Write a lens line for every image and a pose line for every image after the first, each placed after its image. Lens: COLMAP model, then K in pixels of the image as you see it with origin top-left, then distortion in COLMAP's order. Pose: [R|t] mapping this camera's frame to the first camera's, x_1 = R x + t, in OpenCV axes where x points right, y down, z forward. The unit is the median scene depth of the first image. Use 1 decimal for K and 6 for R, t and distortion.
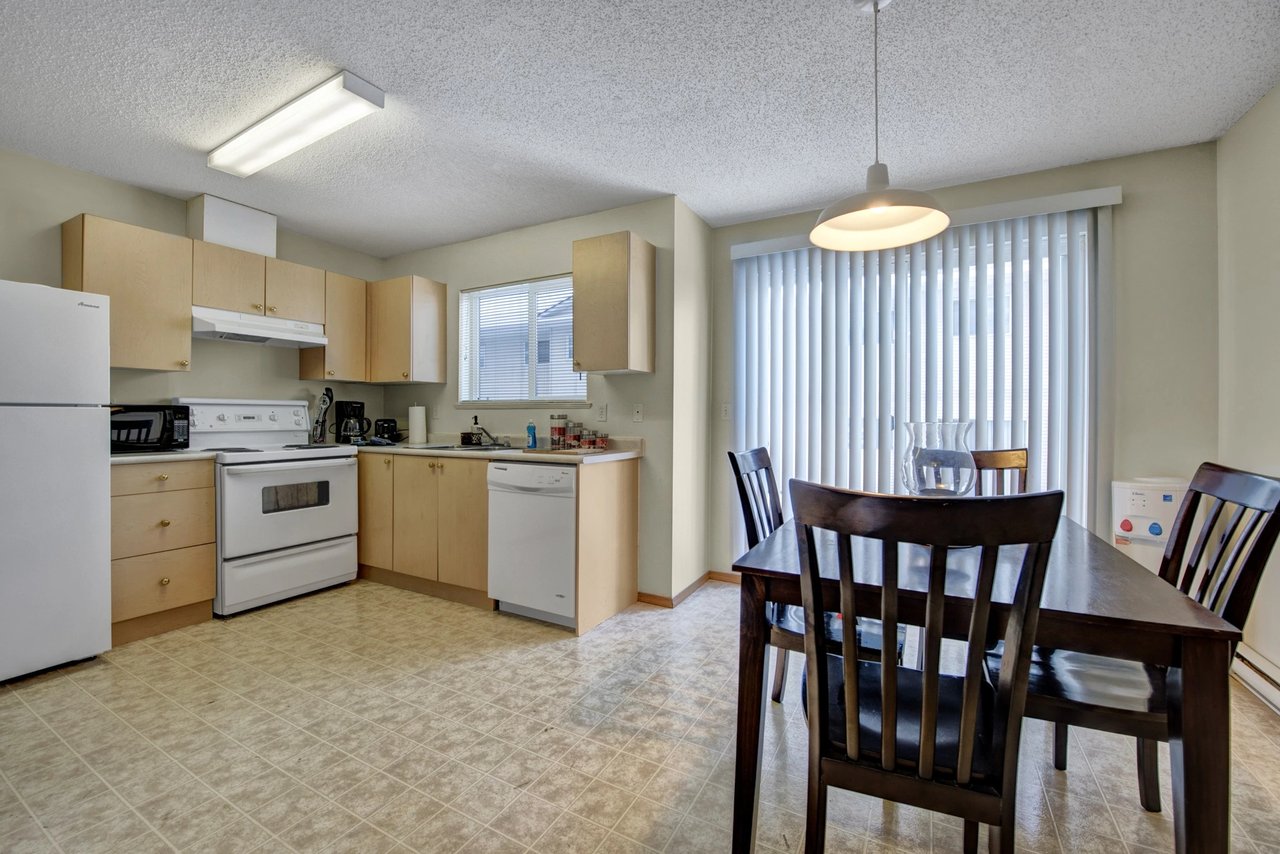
lens RADIAL K [[522.8, 0, 635.5], [0, 522.8, 427.8], [0, 0, 1]] dist [-0.017186, -0.000275]
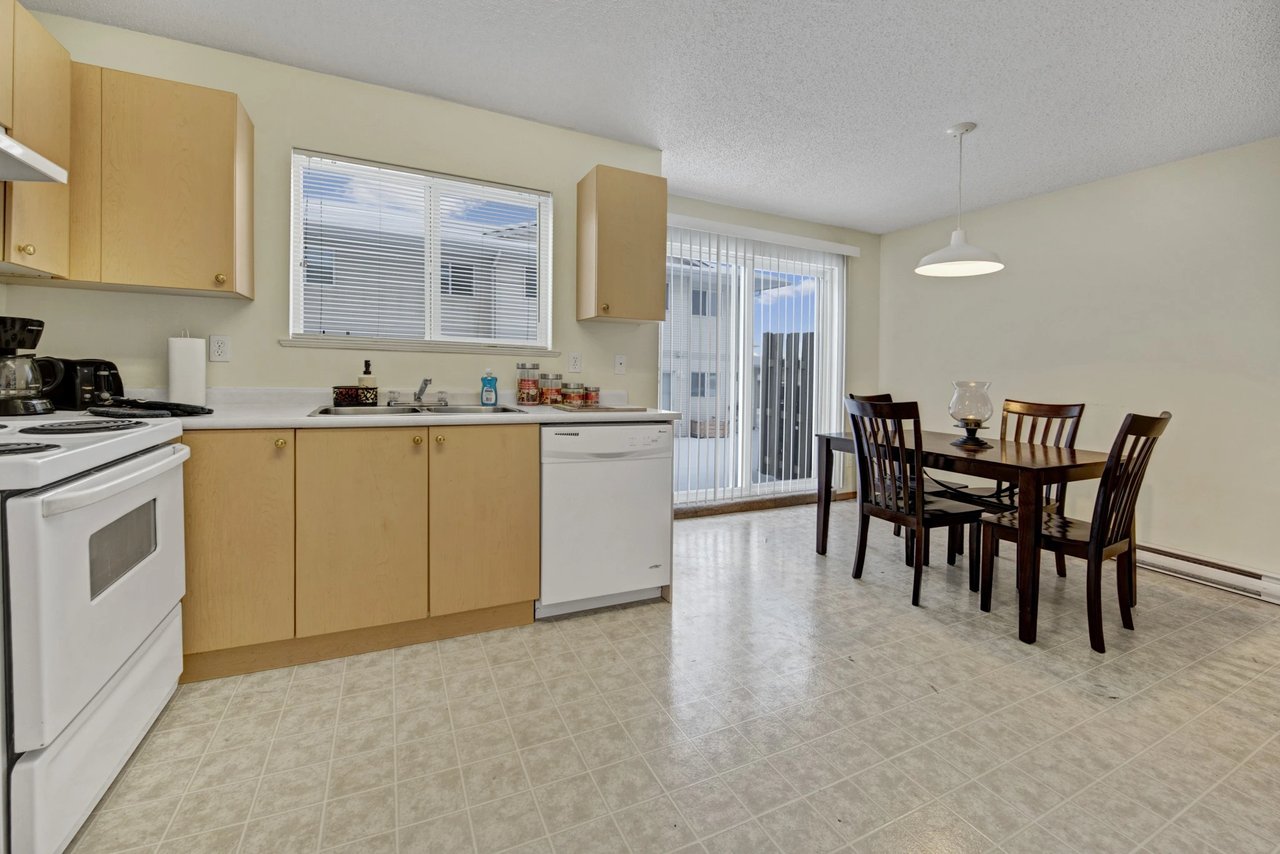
lens RADIAL K [[522.8, 0, 627.9], [0, 522.8, 369.4], [0, 0, 1]] dist [-0.017186, -0.000275]
pose [[0.589915, 0.010659, 0.807395, -0.840222], [-0.009664, 0.999934, -0.006140, -0.015072], [-0.807408, -0.004180, 0.589979, 0.459229]]
